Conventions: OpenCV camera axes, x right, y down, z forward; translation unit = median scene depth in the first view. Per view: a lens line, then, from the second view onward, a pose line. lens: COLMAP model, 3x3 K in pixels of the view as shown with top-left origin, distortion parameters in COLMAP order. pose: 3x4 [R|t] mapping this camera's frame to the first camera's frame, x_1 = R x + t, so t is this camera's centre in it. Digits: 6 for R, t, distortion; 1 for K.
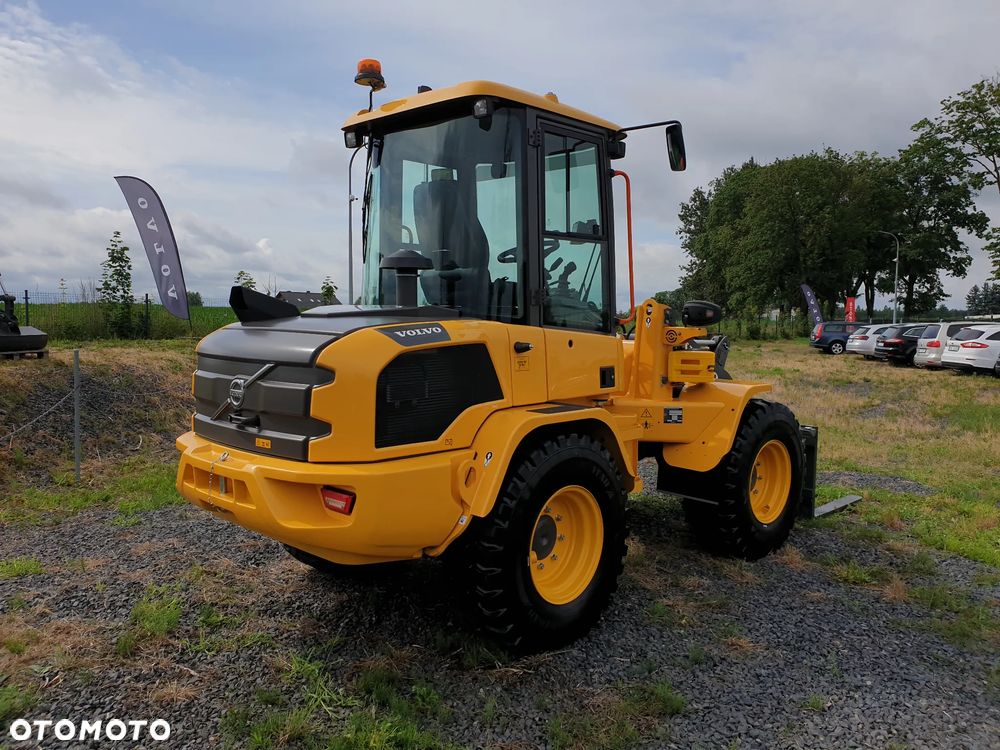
lens RADIAL K [[842.2, 0, 500.0], [0, 842.2, 375.0], [0, 0, 1]] dist [-0.003992, -0.002479]
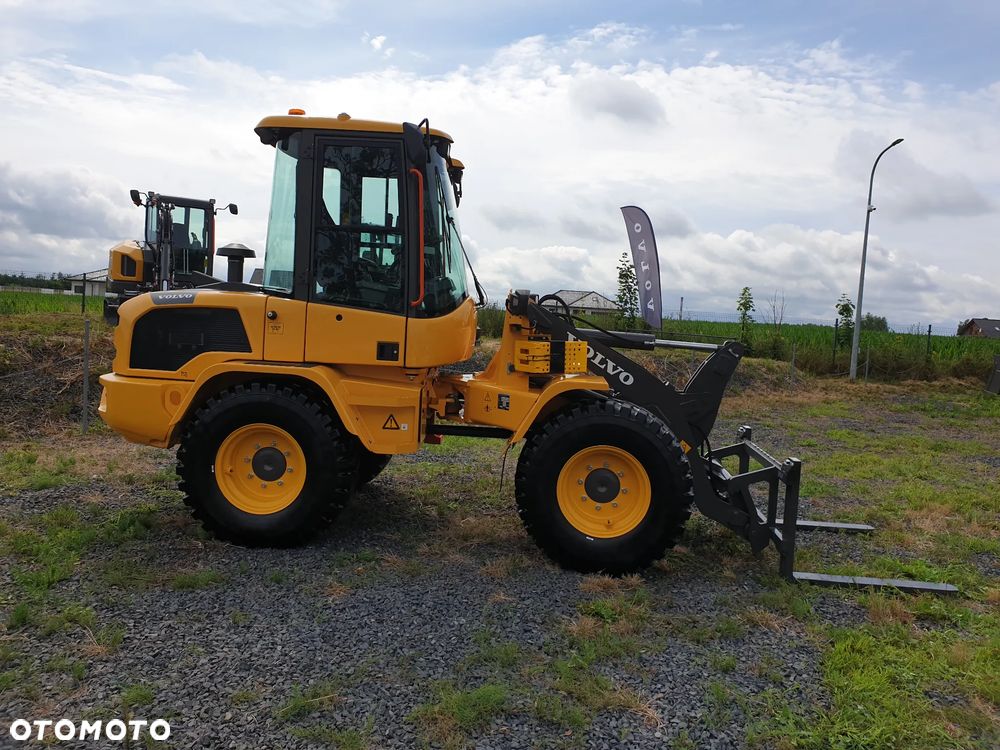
lens RADIAL K [[824.6, 0, 501.1], [0, 824.6, 345.9], [0, 0, 1]] dist [0.195167, -0.000580]
pose [[0.638234, 0.058720, -0.767600, 0.969684], [-0.110800, 0.993712, -0.016110, -0.003060], [0.761828, 0.095332, 0.640727, 0.347316]]
